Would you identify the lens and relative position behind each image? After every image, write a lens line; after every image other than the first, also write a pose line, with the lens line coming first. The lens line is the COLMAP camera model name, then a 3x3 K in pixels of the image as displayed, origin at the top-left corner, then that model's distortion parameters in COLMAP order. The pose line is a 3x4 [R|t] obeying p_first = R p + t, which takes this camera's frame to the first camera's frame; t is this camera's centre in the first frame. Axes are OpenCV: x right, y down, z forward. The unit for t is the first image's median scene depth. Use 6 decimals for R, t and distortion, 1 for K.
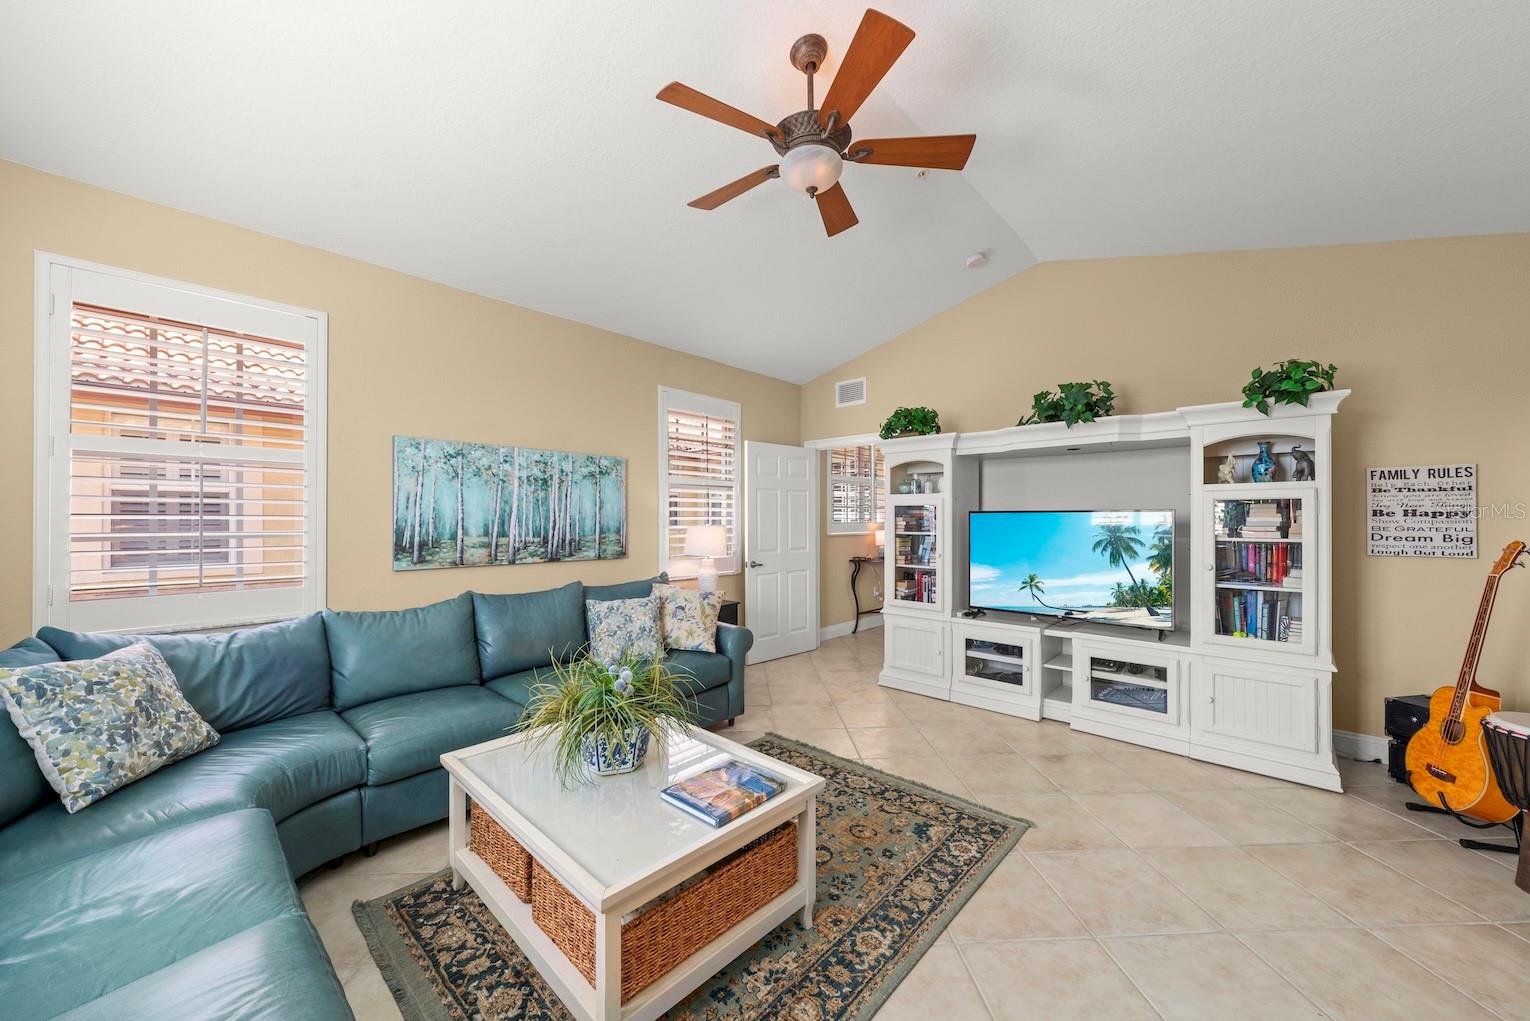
lens RADIAL K [[553.3, 0, 757.6], [0, 553.3, 506.1], [0, 0, 1]] dist [-0.002959, -0.000074]
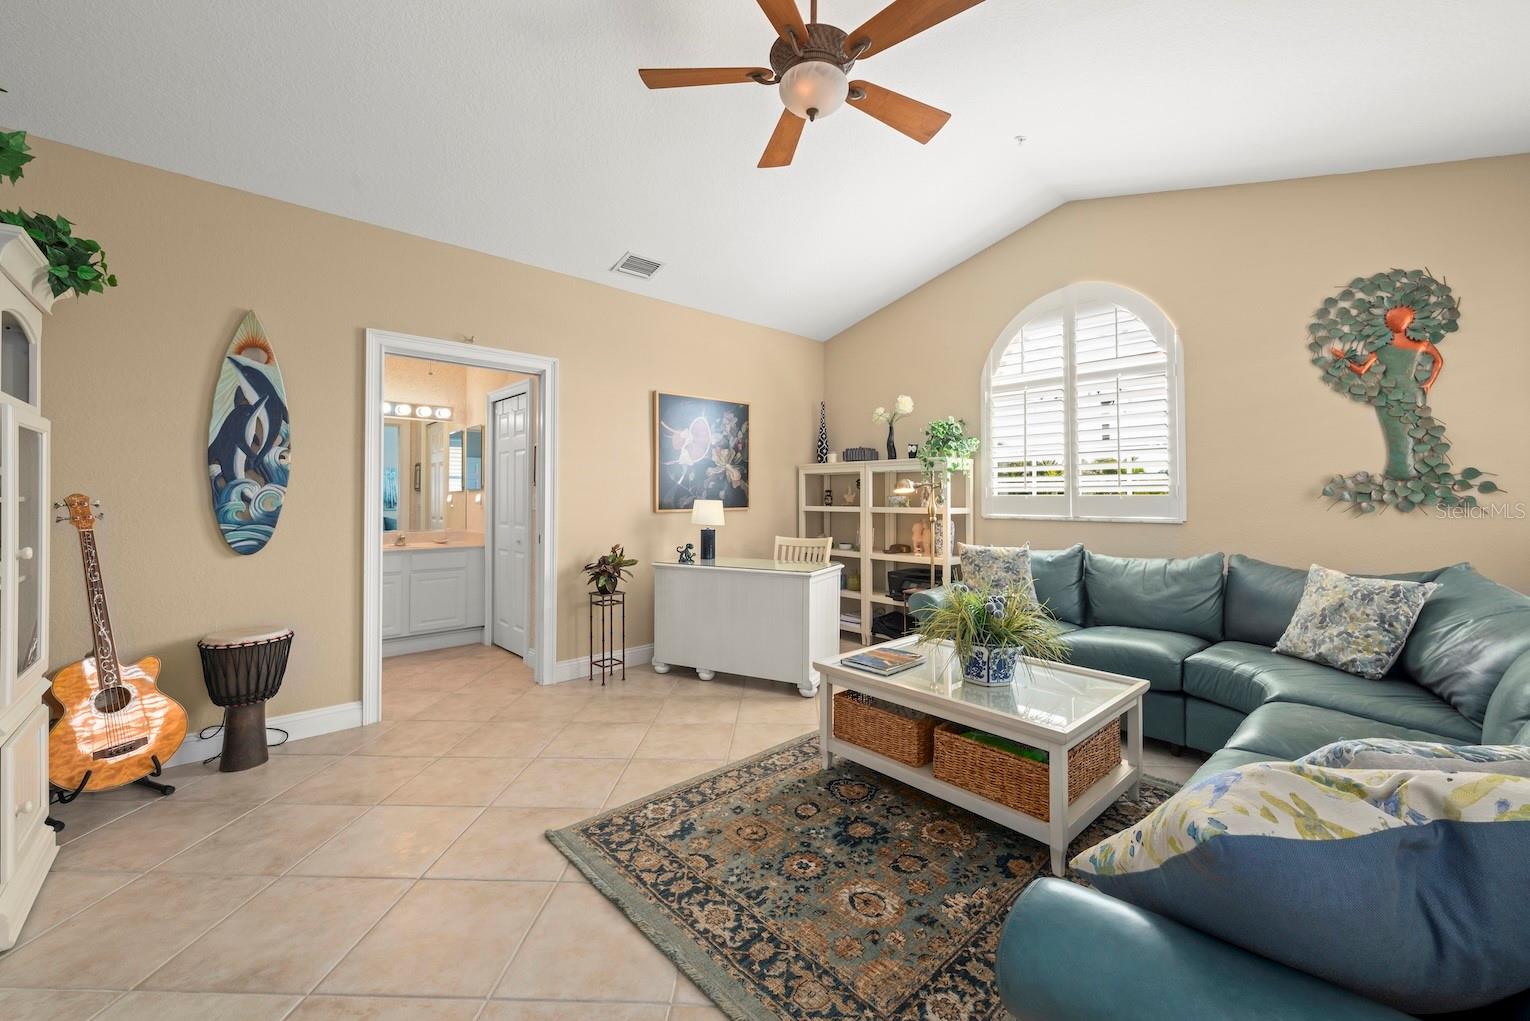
lens RADIAL K [[595.9, 0, 764.7], [0, 595.9, 483.9], [0, 0, 1]] dist [0.000152, 0.000008]
pose [[-0.997290, -0.001820, 0.073553, 0.104303], [-0.004301, 0.999426, -0.033592, 0.078001], [-0.073450, -0.033817, -0.996725, 1.941696]]
